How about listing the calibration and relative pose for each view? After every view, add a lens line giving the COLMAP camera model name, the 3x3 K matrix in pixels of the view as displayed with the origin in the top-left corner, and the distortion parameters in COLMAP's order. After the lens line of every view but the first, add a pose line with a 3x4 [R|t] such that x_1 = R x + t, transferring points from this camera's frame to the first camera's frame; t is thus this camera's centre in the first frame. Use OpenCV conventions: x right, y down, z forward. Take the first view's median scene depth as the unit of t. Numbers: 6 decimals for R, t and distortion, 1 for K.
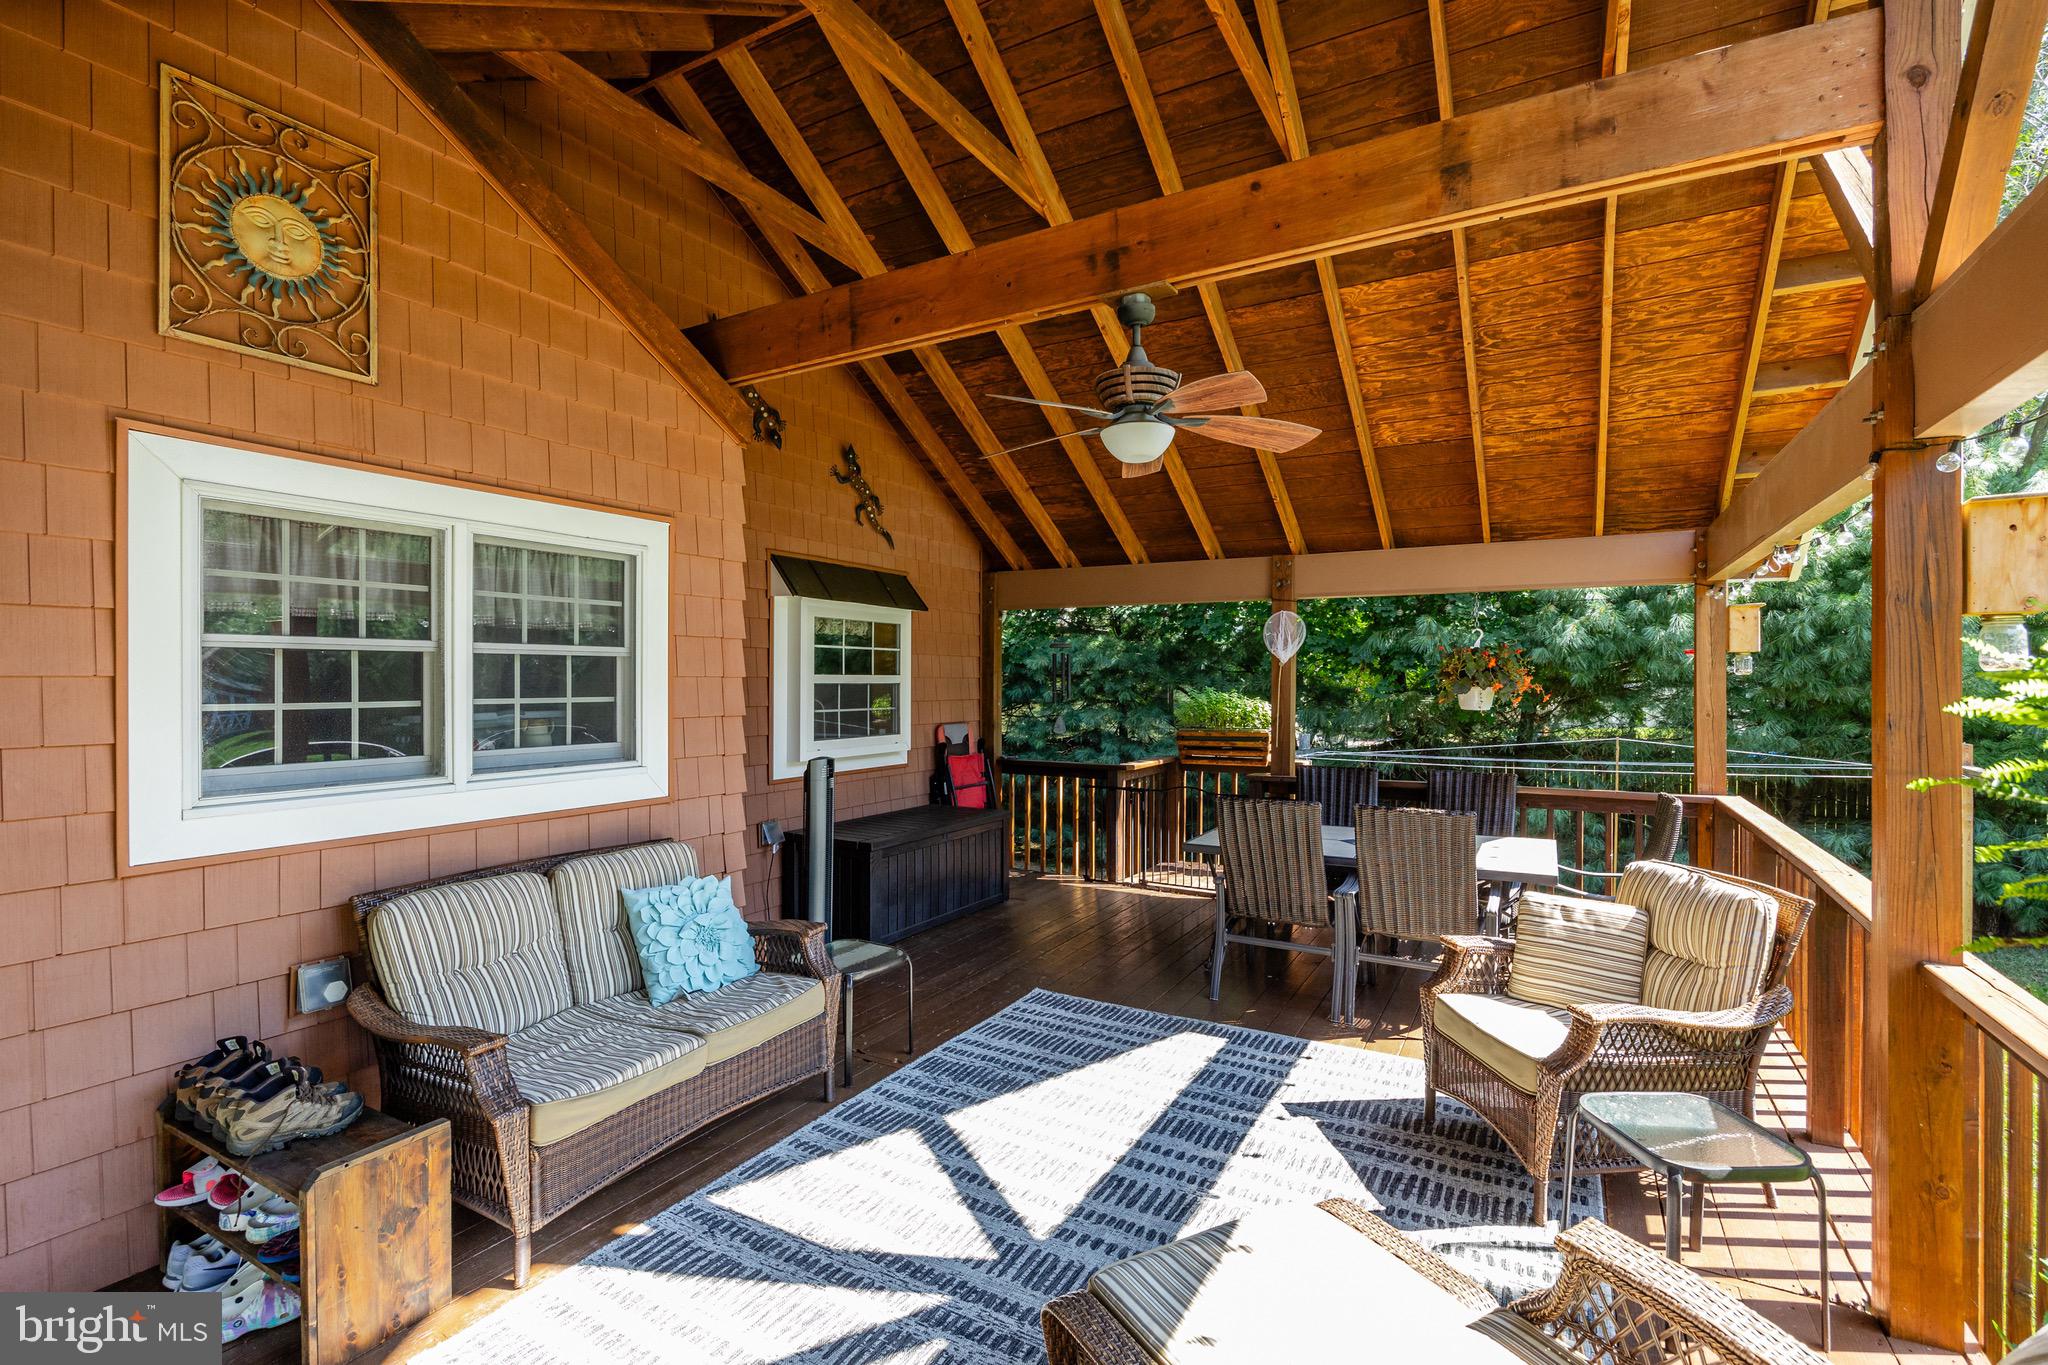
lens RADIAL K [[942.5, 0, 1019.6], [0, 942.5, 686.8], [0, 0, 1]] dist [-0.011525, -0.000602]
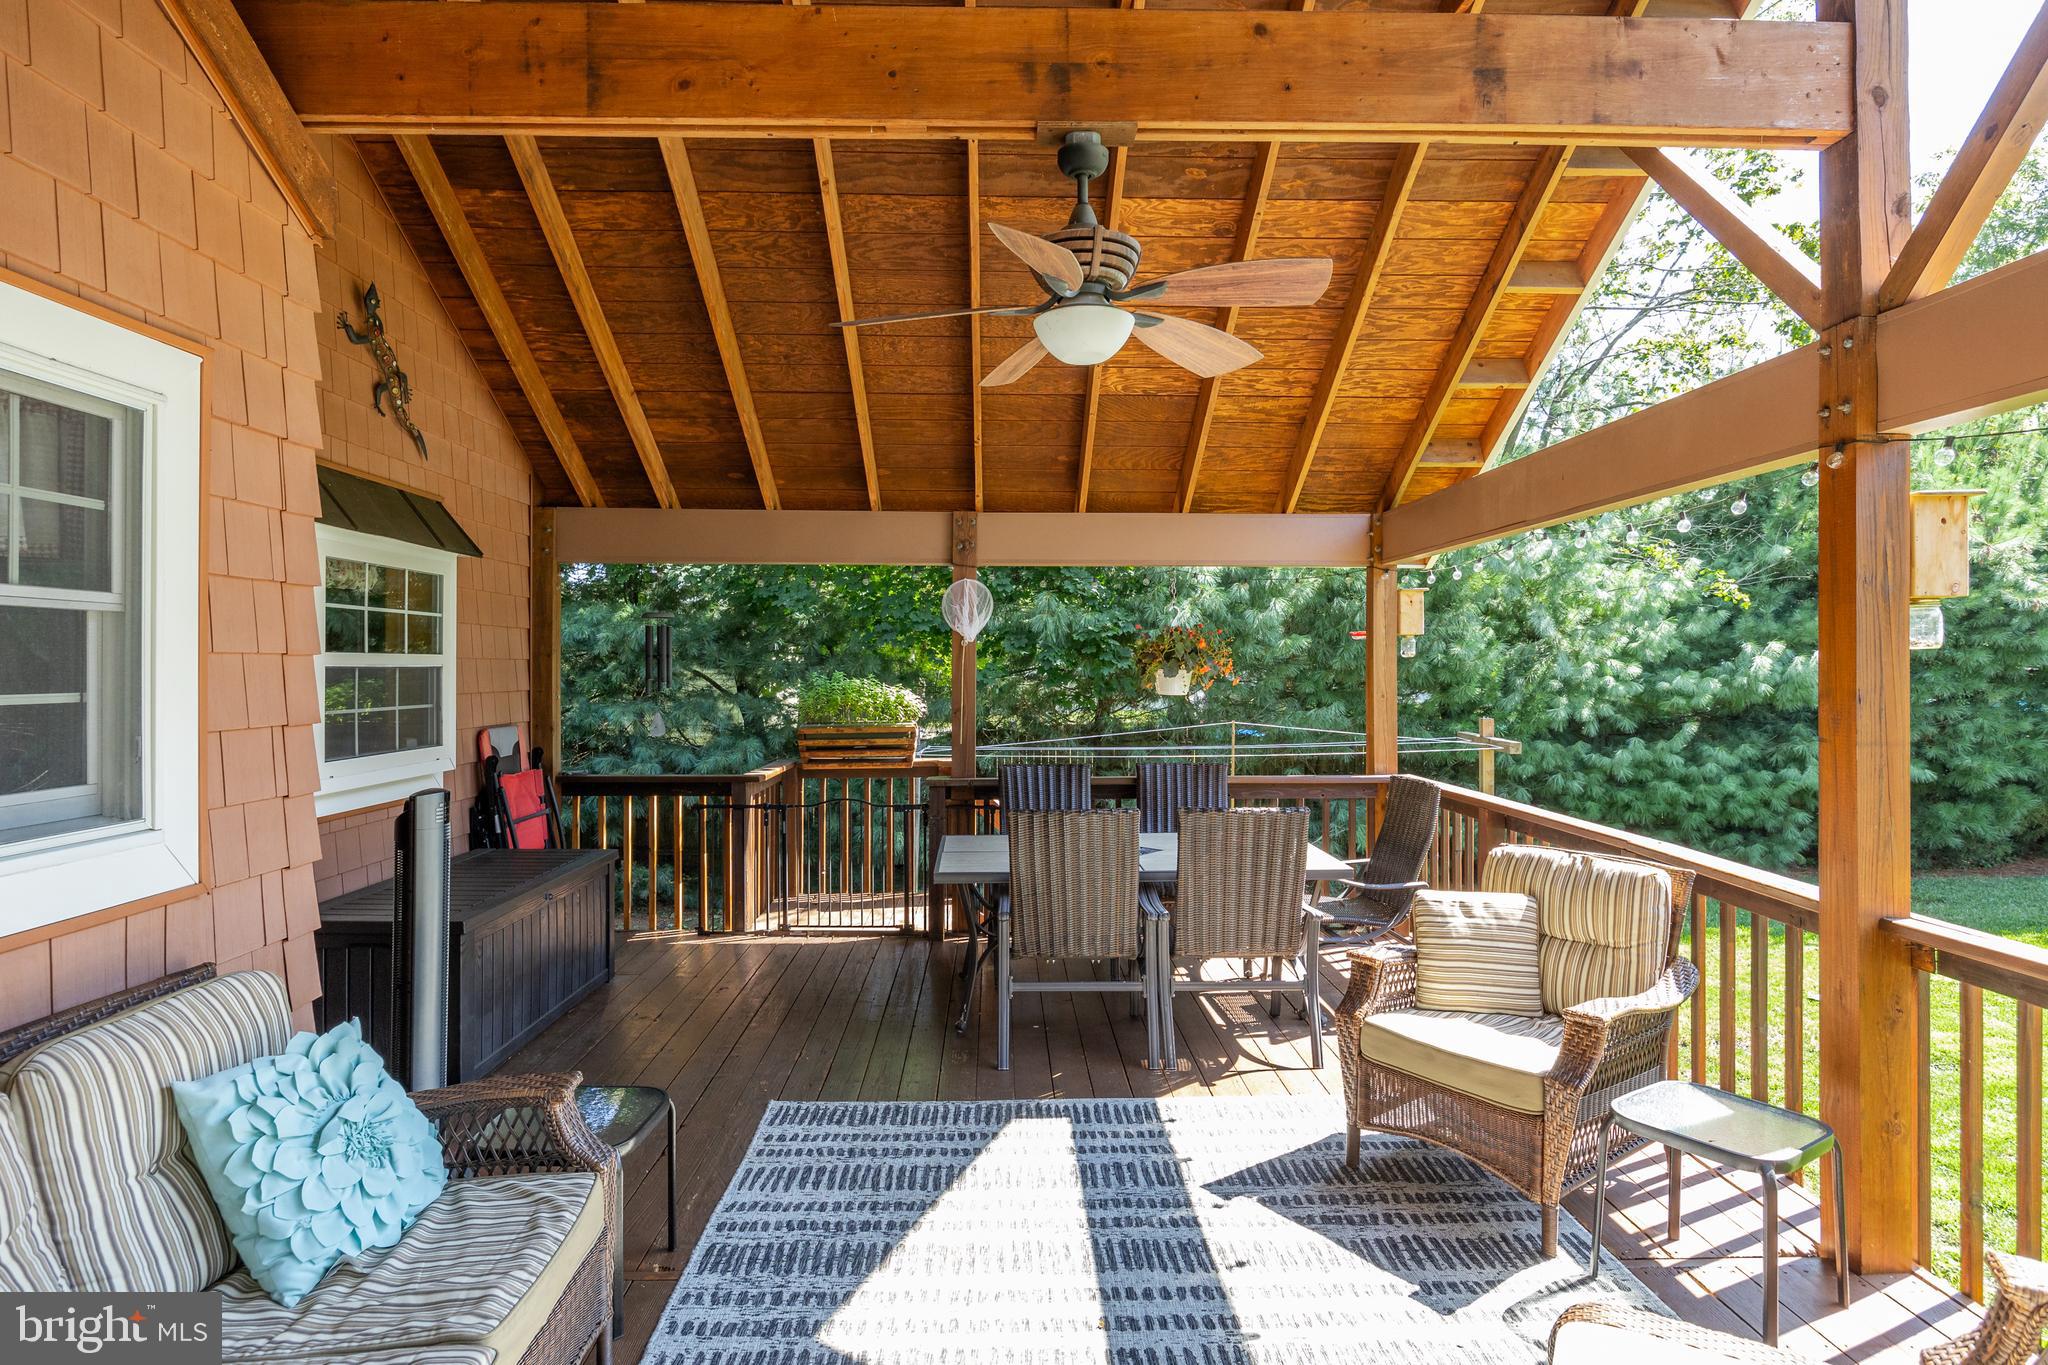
lens RADIAL K [[1101.8, 0, 1024.4], [0, 1101.8, 667.1], [0, 0, 1]] dist [0.000414, -0.004040]
pose [[0.851041, -0.002056, 0.525095, -0.284323], [0.004918, 0.999980, -0.004054, 0.001958], [-0.525076, 0.006033, 0.851034, 0.228155]]
